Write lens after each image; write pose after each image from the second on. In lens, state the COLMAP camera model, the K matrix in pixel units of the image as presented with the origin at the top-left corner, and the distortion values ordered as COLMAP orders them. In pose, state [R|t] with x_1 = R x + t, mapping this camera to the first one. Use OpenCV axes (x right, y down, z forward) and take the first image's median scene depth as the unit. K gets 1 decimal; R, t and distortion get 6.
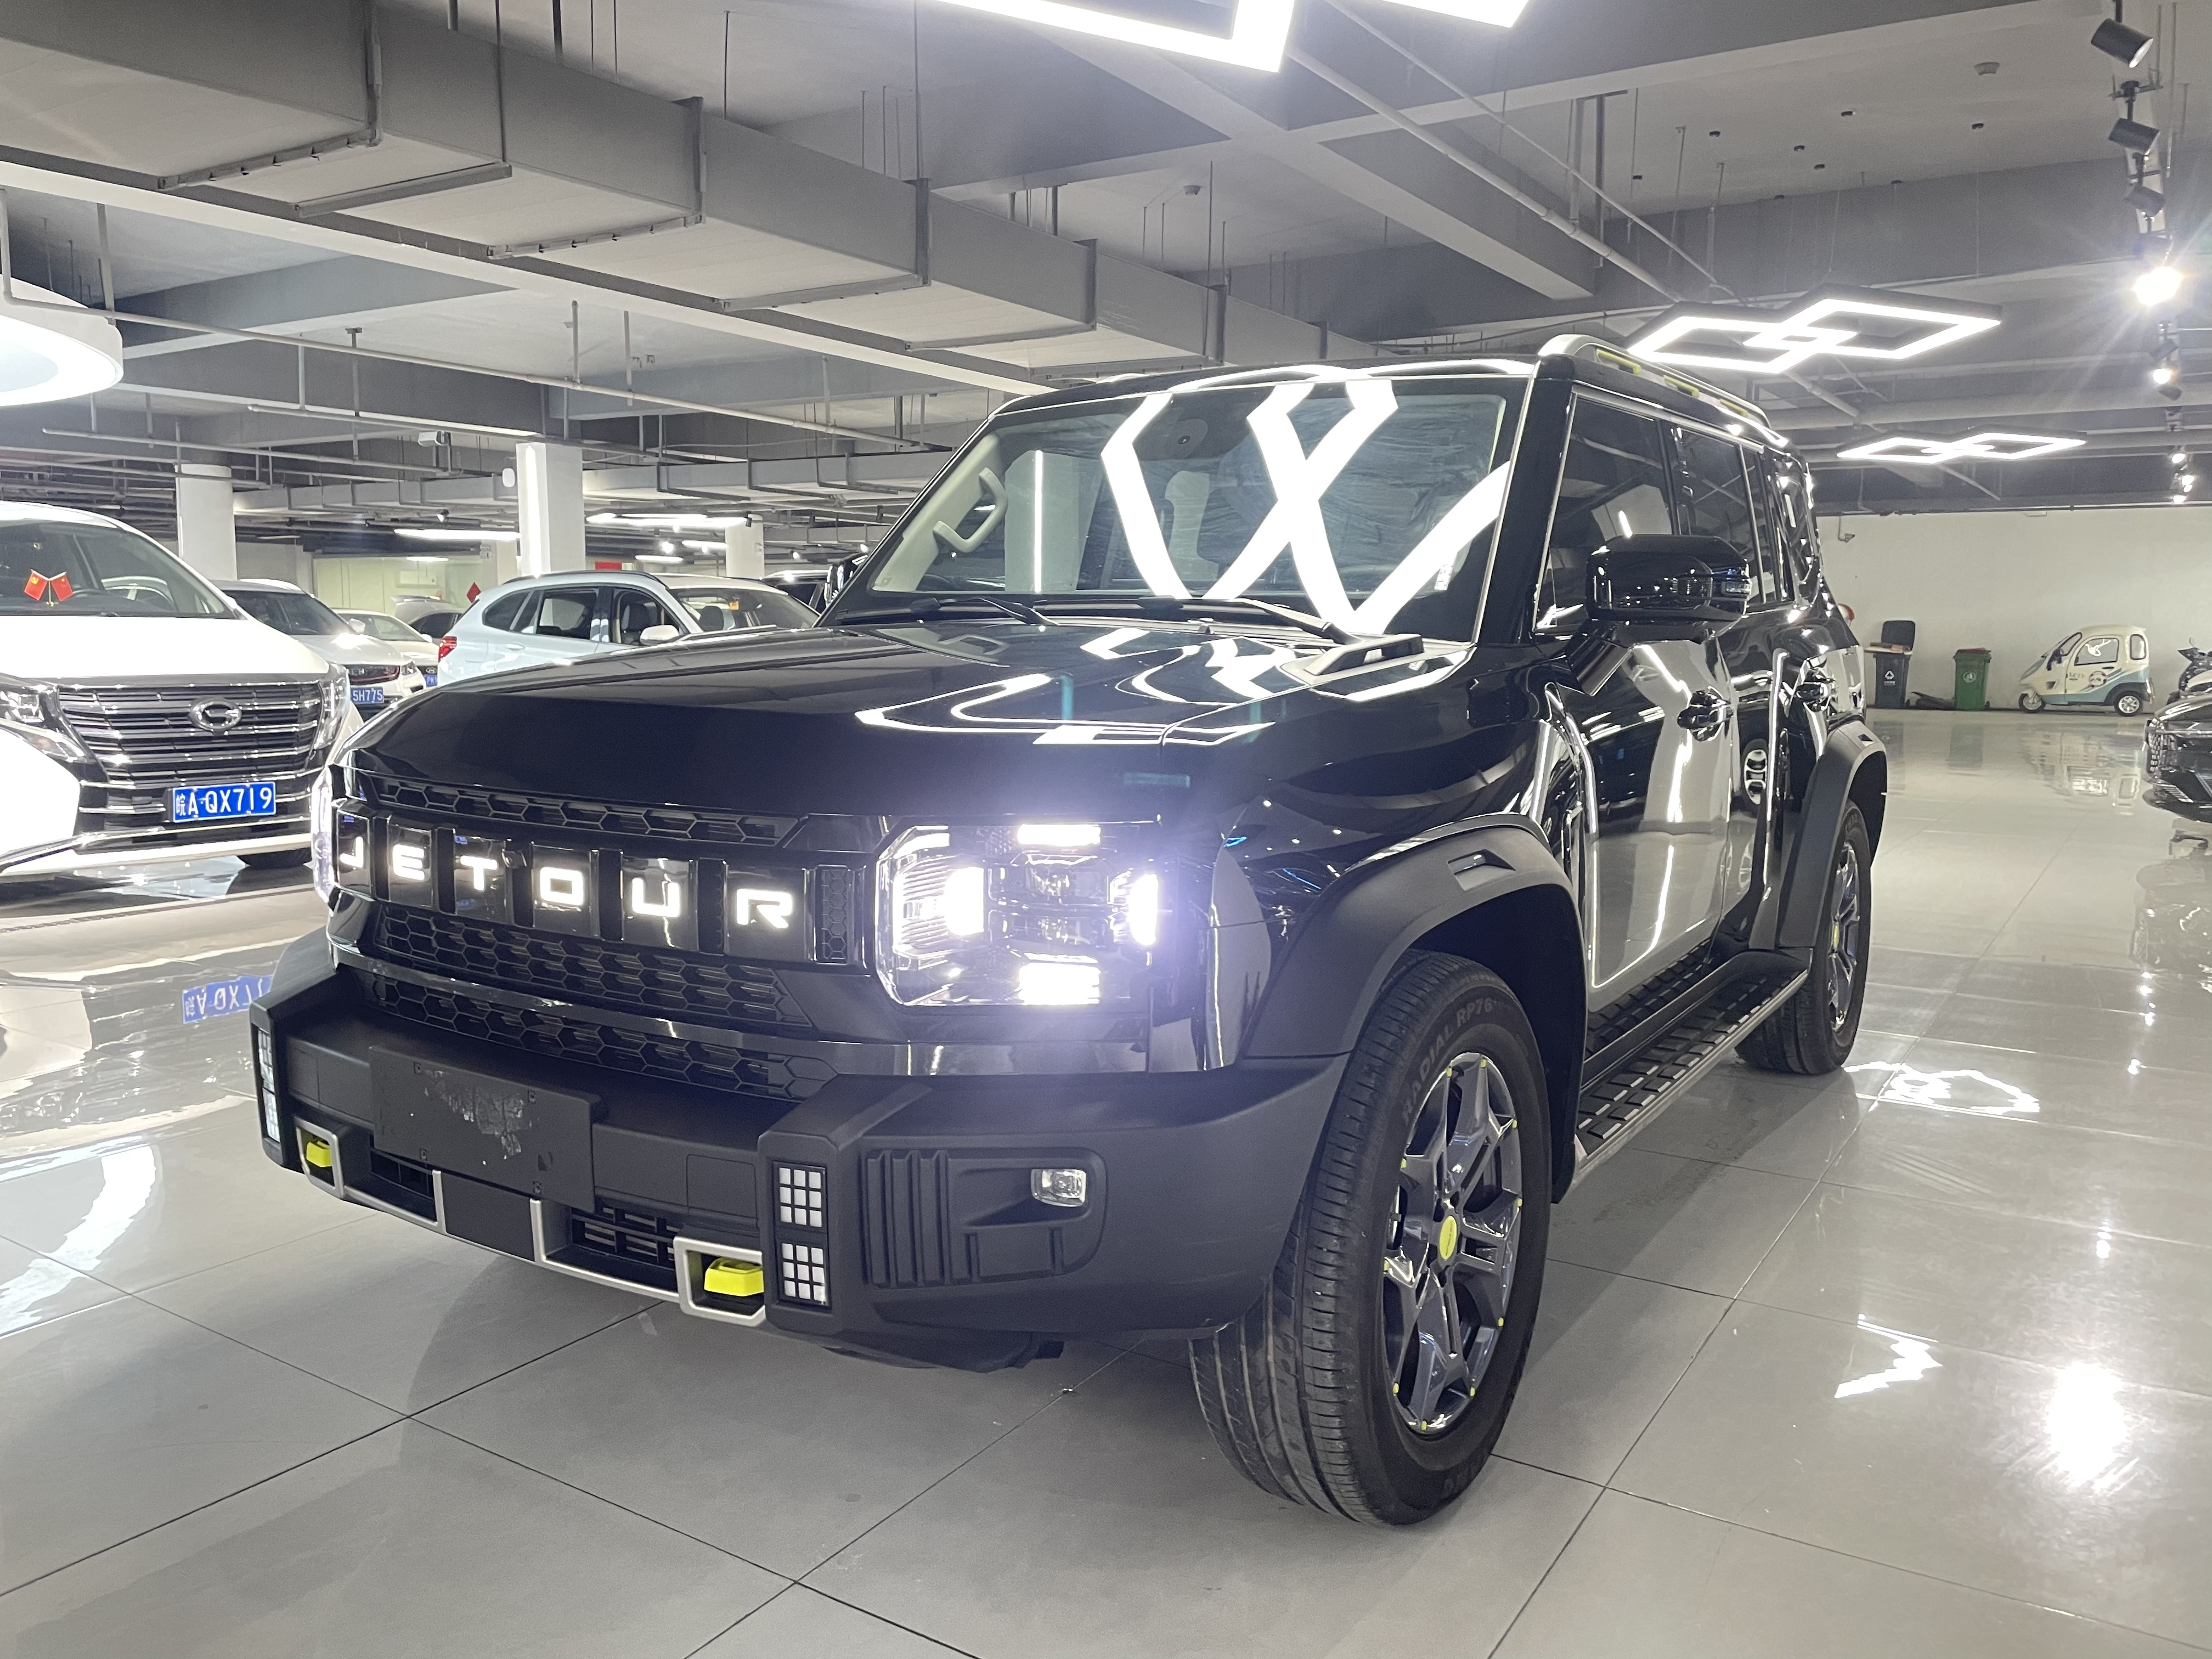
lens RADIAL K [[1704.9, 0, 1106.0], [0, 1704.9, 829.5], [0, 0, 1]] dist [0.082234, -0.118499]
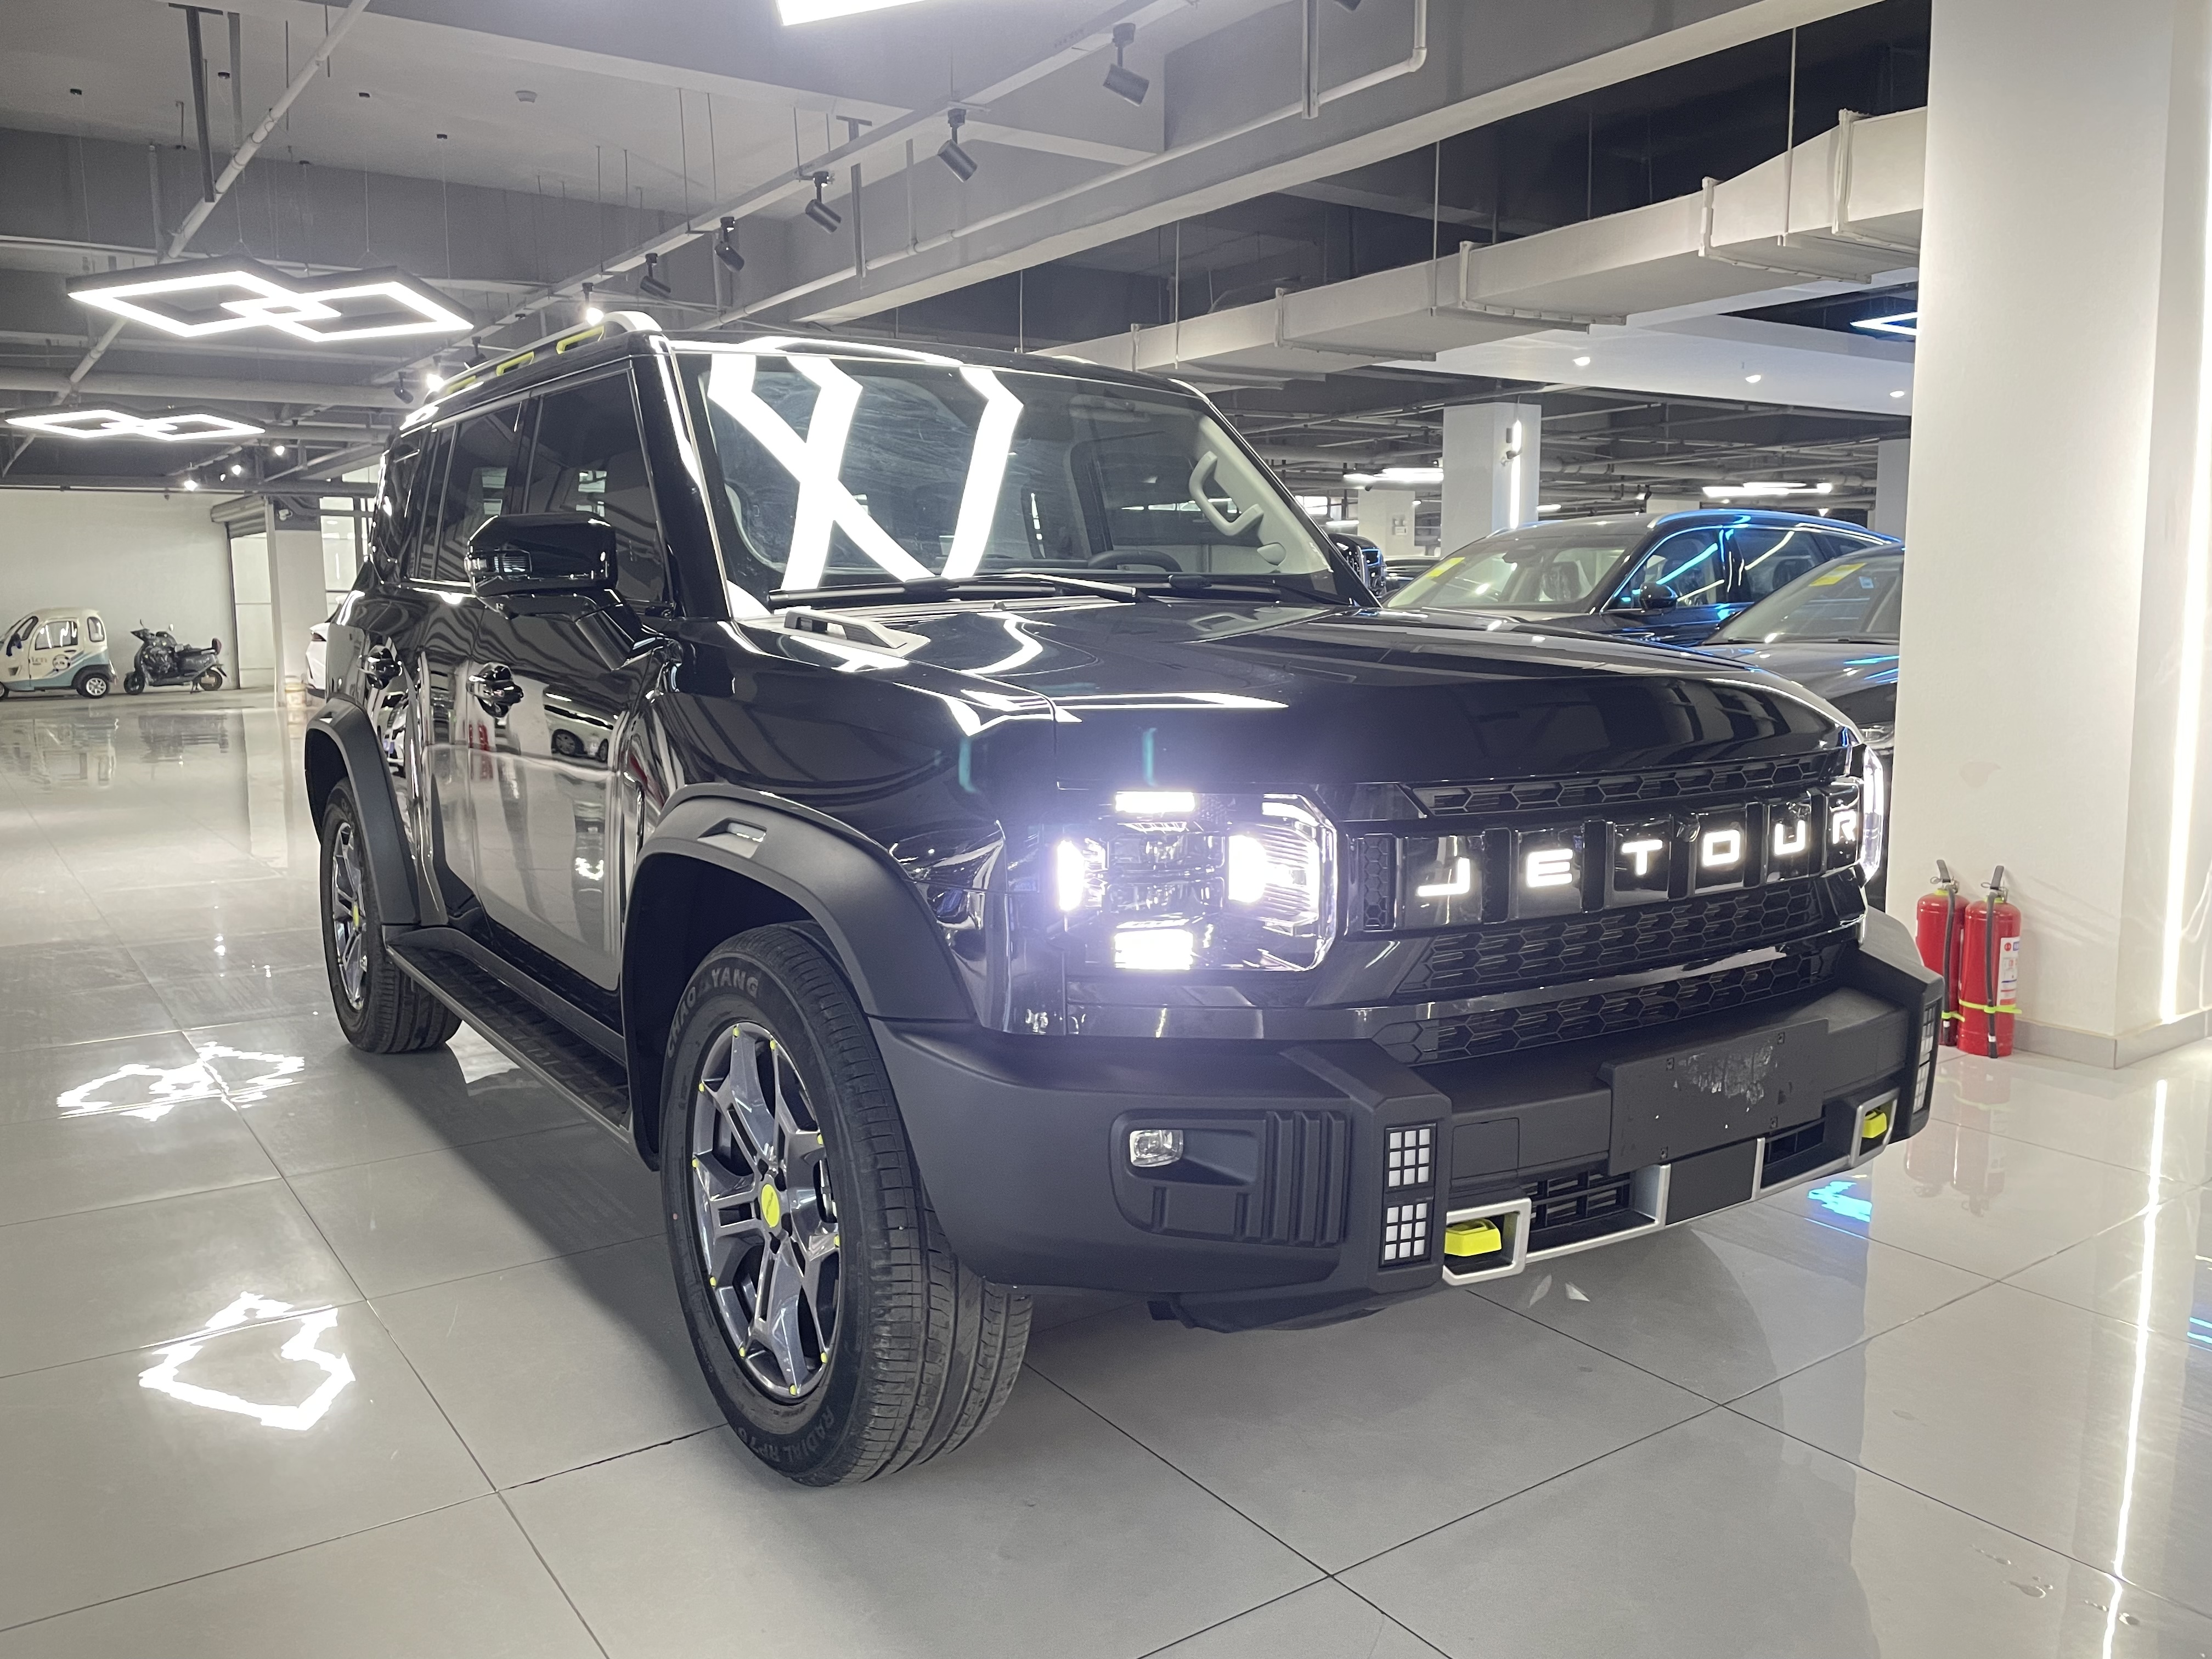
lens RADIAL K [[1651.5, 0, 1130.8], [0, 1651.5, 854.4], [0, 0, 1]] dist [0.082623, -0.111823]
pose [[0.372619, -0.148253, 0.916066, -1.130496], [0.122258, 0.986394, 0.109905, -0.098054], [-0.919896, 0.071043, 0.385674, 0.754700]]
